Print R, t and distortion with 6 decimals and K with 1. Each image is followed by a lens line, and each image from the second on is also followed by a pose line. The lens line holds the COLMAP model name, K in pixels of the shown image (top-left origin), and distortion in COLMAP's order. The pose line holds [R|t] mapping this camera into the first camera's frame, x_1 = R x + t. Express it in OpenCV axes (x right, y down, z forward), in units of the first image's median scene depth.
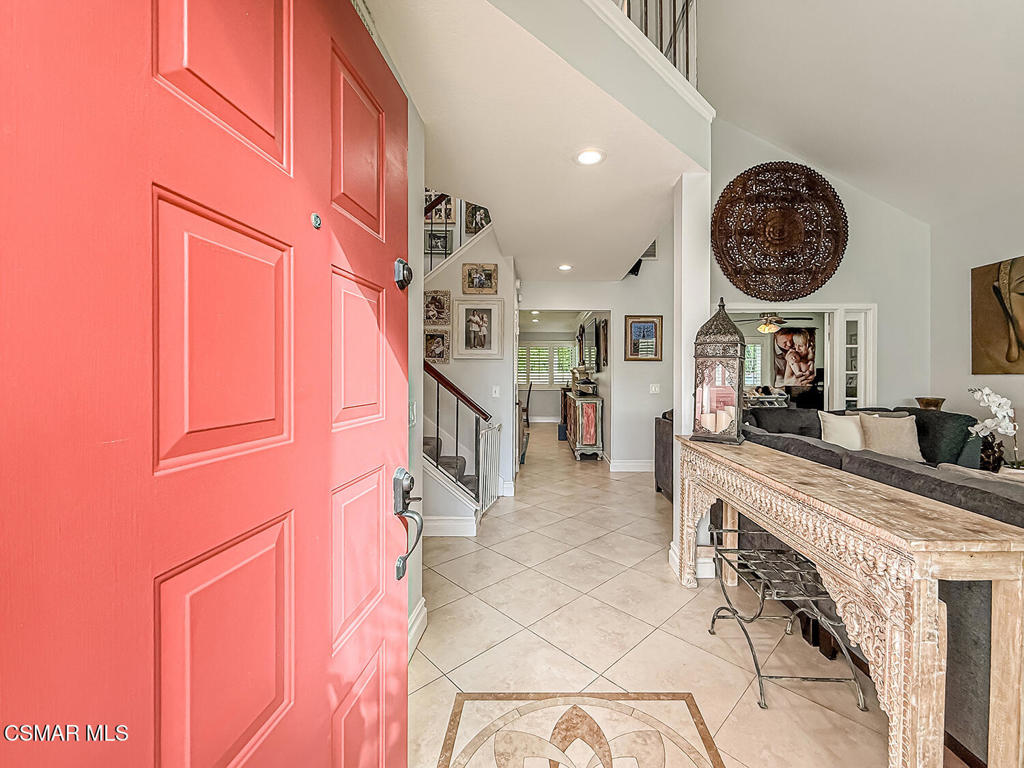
lens RADIAL K [[417.0, 0, 514.4], [0, 417.0, 373.4], [0, 0, 1]] dist [0.000258, 0.000337]
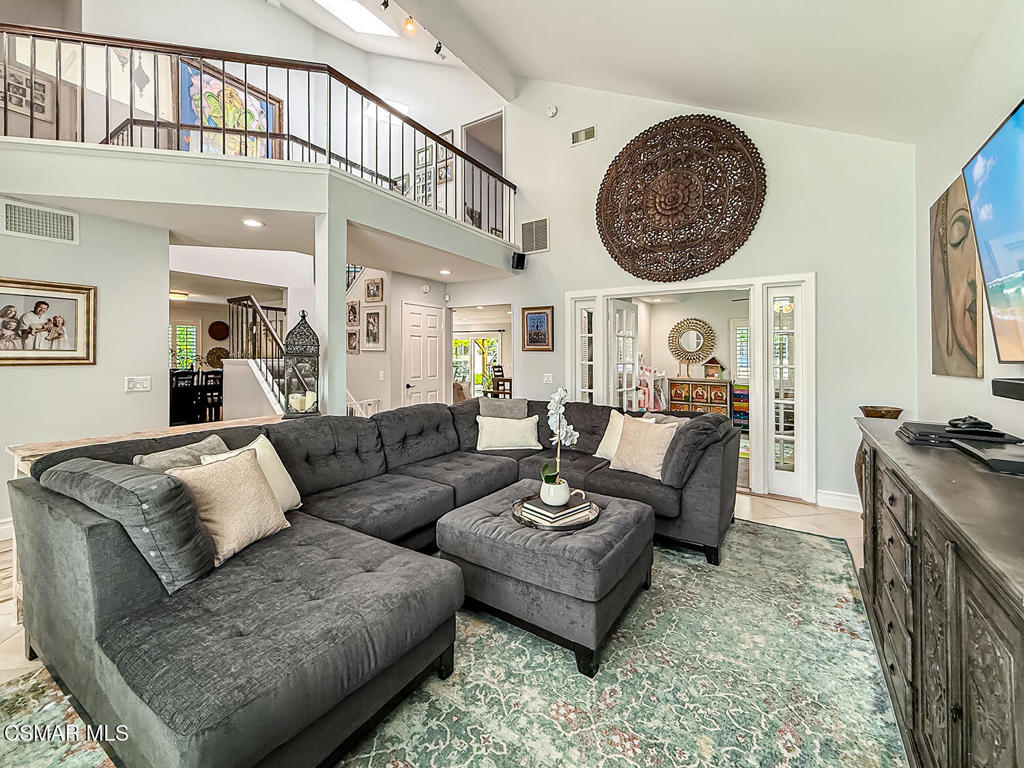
lens RADIAL K [[417.0, 0, 514.4], [0, 417.0, 373.4], [0, 0, 1]] dist [0.000258, 0.000337]
pose [[0.845744, 0.025586, -0.532976, 0.827437], [-0.009348, 0.999407, 0.033143, -0.008203], [0.533507, -0.023048, 0.845481, 0.092356]]
